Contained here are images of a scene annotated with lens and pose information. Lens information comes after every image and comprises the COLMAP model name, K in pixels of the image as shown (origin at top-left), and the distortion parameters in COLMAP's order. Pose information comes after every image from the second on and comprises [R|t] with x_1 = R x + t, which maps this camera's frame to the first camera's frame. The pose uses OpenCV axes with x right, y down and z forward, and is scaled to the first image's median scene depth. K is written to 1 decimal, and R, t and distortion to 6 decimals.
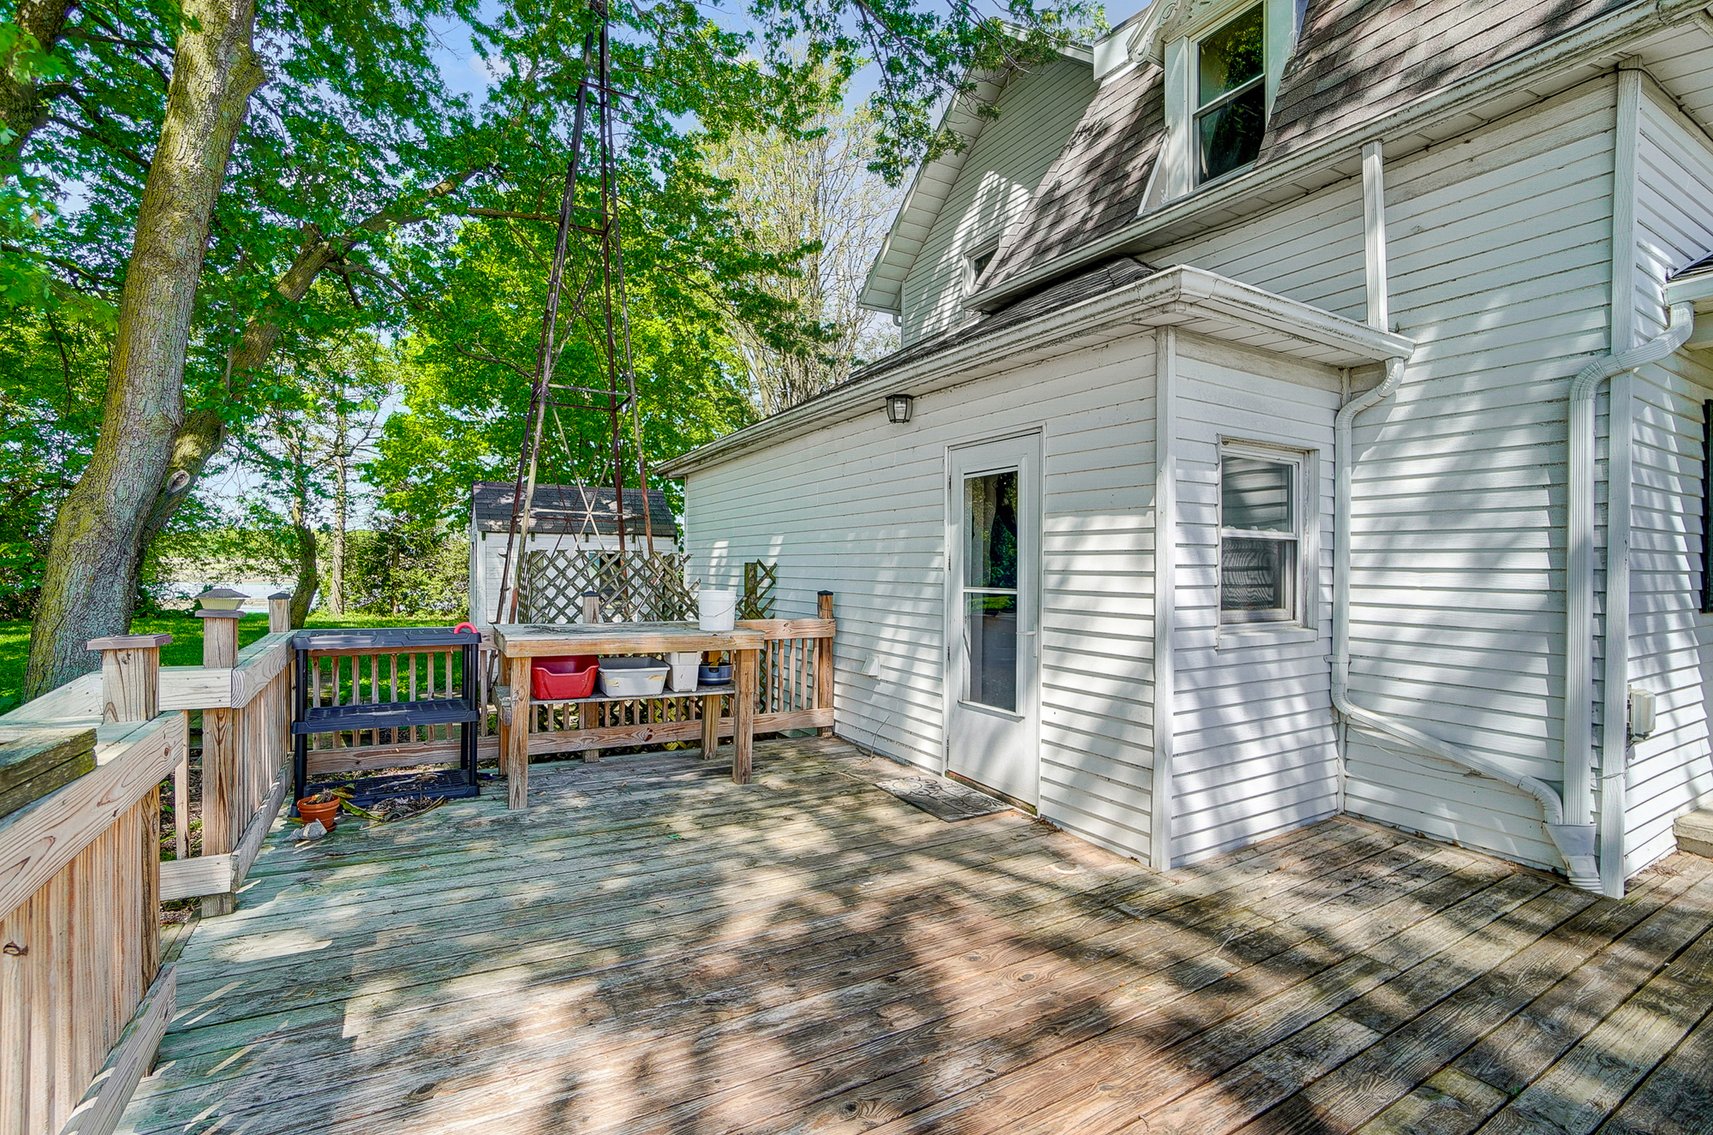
lens RADIAL K [[760.6, 0, 841.7], [0, 760.6, 562.0], [0, 0, 1]] dist [-0.035143, 0.003251]
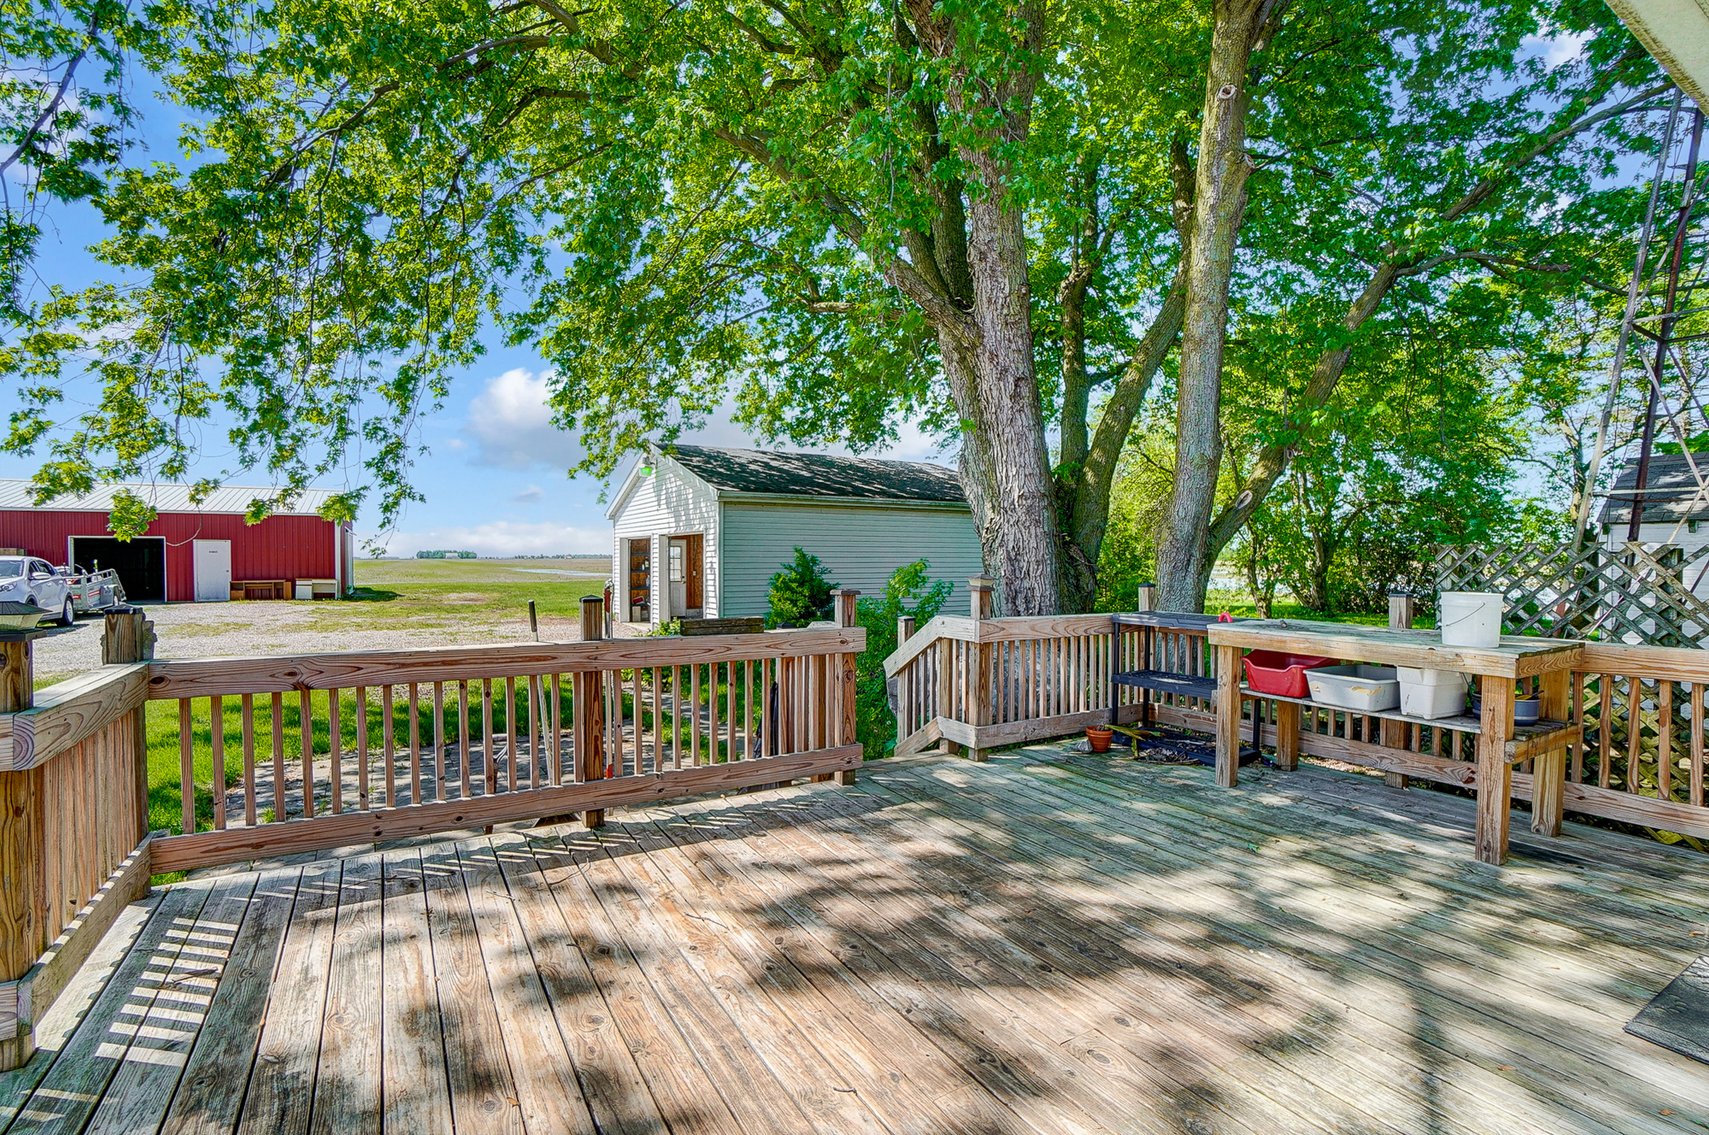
lens RADIAL K [[758.8, 0, 836.6], [0, 758.8, 567.4], [0, 0, 1]] dist [-0.035143, 0.003251]
pose [[0.027744, -0.002588, -0.999612, 0.692580], [0.001969, 0.999995, -0.002534, 0.019016], [0.999613, -0.001898, 0.027749, 0.463662]]
